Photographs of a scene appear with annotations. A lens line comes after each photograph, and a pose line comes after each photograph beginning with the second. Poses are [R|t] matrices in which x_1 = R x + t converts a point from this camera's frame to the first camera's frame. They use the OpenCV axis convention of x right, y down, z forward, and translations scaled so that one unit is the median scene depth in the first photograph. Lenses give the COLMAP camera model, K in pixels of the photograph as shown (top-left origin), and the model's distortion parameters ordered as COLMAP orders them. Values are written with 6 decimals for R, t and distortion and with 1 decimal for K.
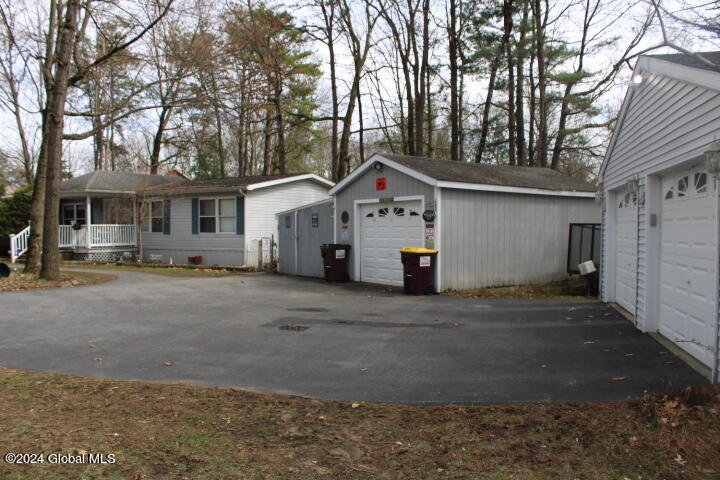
lens RADIAL K [[580.6, 0, 369.3], [0, 580.6, 239.6], [0, 0, 1]] dist [-0.192228, 0.165364]
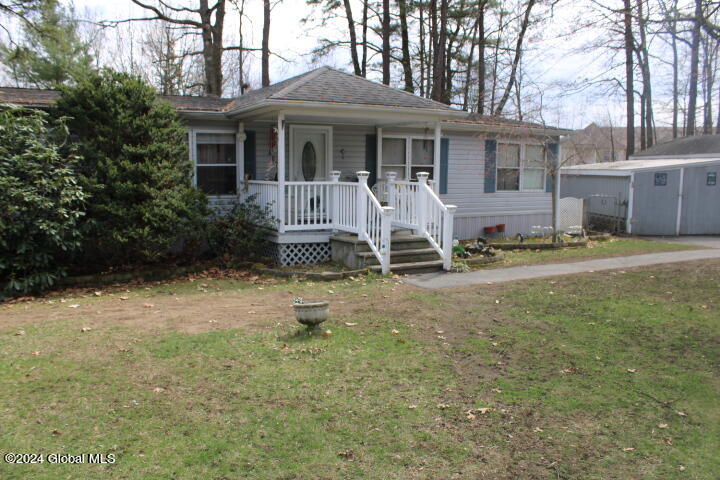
lens RADIAL K [[590.2, 0, 360.0], [0, 590.2, 240.0], [0, 0, 1]] dist [-0.179203, 0.168316]
pose [[0.551877, -0.097079, 0.828256, -1.037659], [0.010087, 0.993905, 0.109774, -0.033836], [-0.833864, -0.052227, 0.549493, 0.785217]]
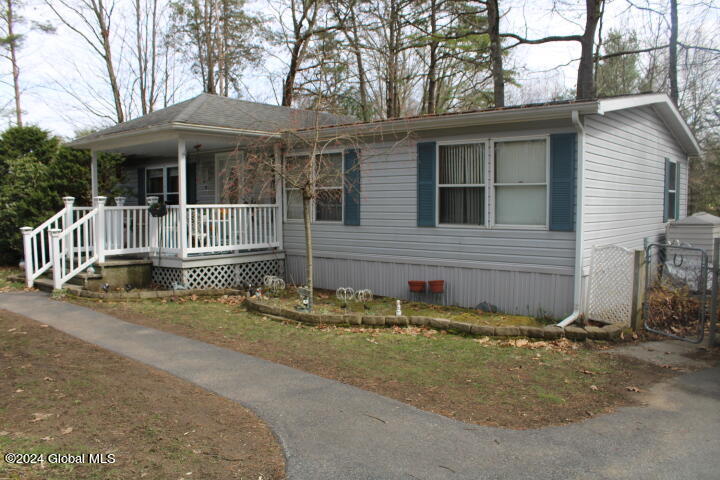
lens RADIAL K [[590.2, 0, 360.0], [0, 590.2, 240.0], [0, 0, 1]] dist [-0.179203, 0.168316]
pose [[0.979469, 0.012024, -0.201234, -0.280580], [-0.004501, 0.999275, 0.037803, -0.017616], [0.201543, -0.036121, 0.978813, 0.596368]]
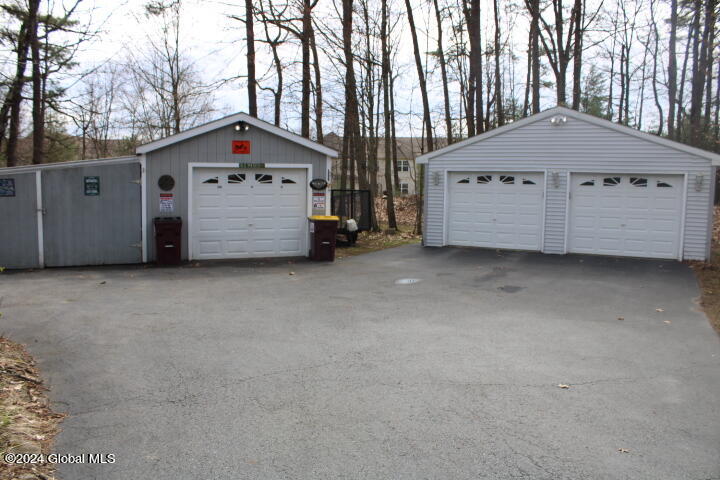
lens RADIAL K [[590.2, 0, 360.0], [0, 590.2, 240.0], [0, 0, 1]] dist [-0.179203, 0.168316]
pose [[0.269567, -0.090458, 0.958724, -0.558072], [0.006482, 0.995726, 0.092126, -0.024116], [-0.962960, -0.018620, 0.269001, 0.399651]]
